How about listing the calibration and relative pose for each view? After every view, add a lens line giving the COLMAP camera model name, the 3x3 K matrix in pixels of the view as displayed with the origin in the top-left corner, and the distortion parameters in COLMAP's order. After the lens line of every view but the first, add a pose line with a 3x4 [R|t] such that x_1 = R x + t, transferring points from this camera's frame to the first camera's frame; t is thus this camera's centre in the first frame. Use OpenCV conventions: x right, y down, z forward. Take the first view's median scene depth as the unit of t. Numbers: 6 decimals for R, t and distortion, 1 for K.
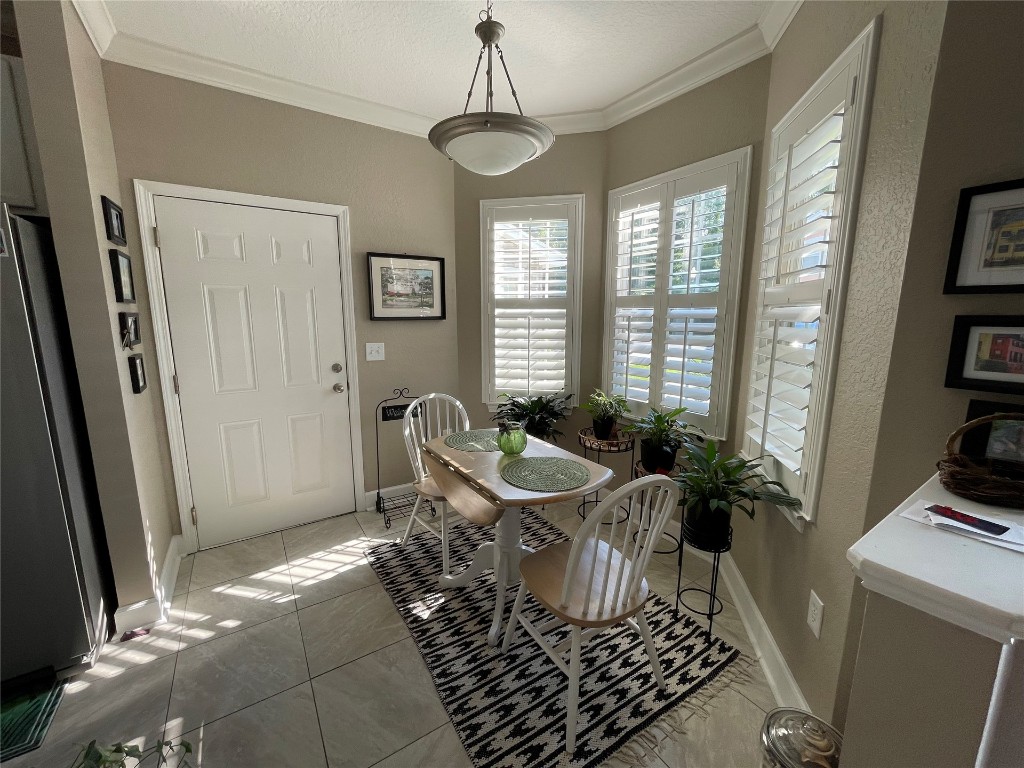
lens RADIAL K [[416.0, 0, 513.5], [0, 416.0, 382.7], [0, 0, 1]] dist [-0.001567, -0.000153]
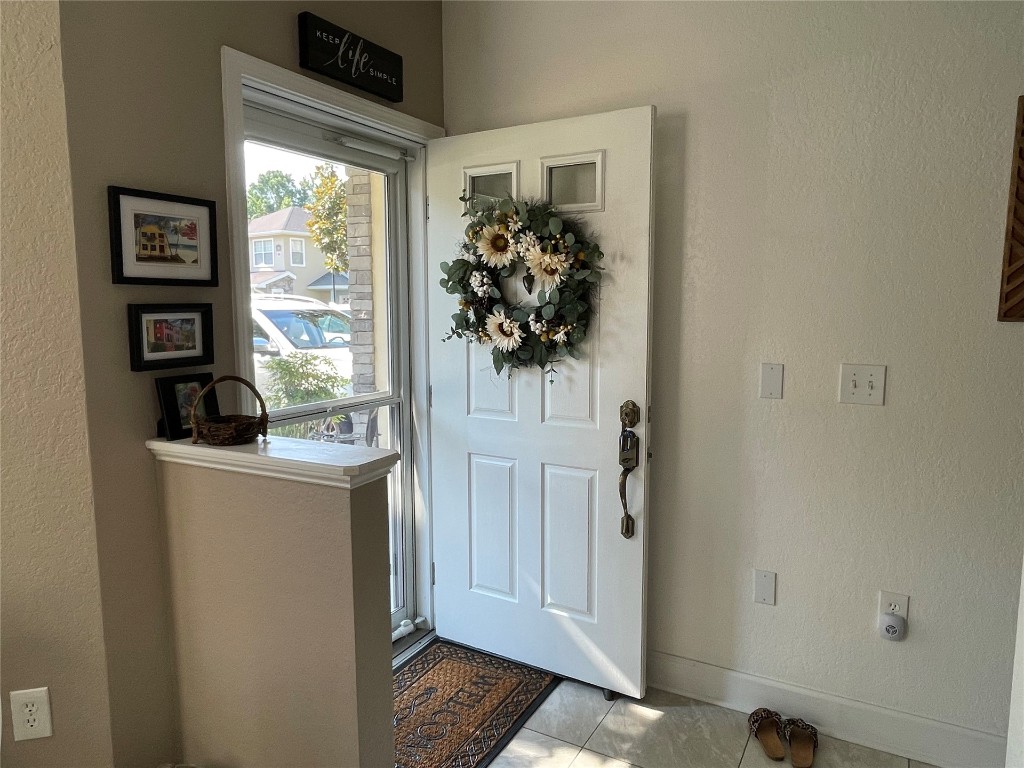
lens RADIAL K [[675.6, 0, 513.9], [0, 675.6, 381.8], [0, 0, 1]] dist [-0.004352, -0.002314]
pose [[-0.456517, -0.108876, 0.883028, -0.974566], [0.148129, 0.969332, 0.196098, -0.168932], [-0.877297, 0.220324, -0.426389, 0.954203]]
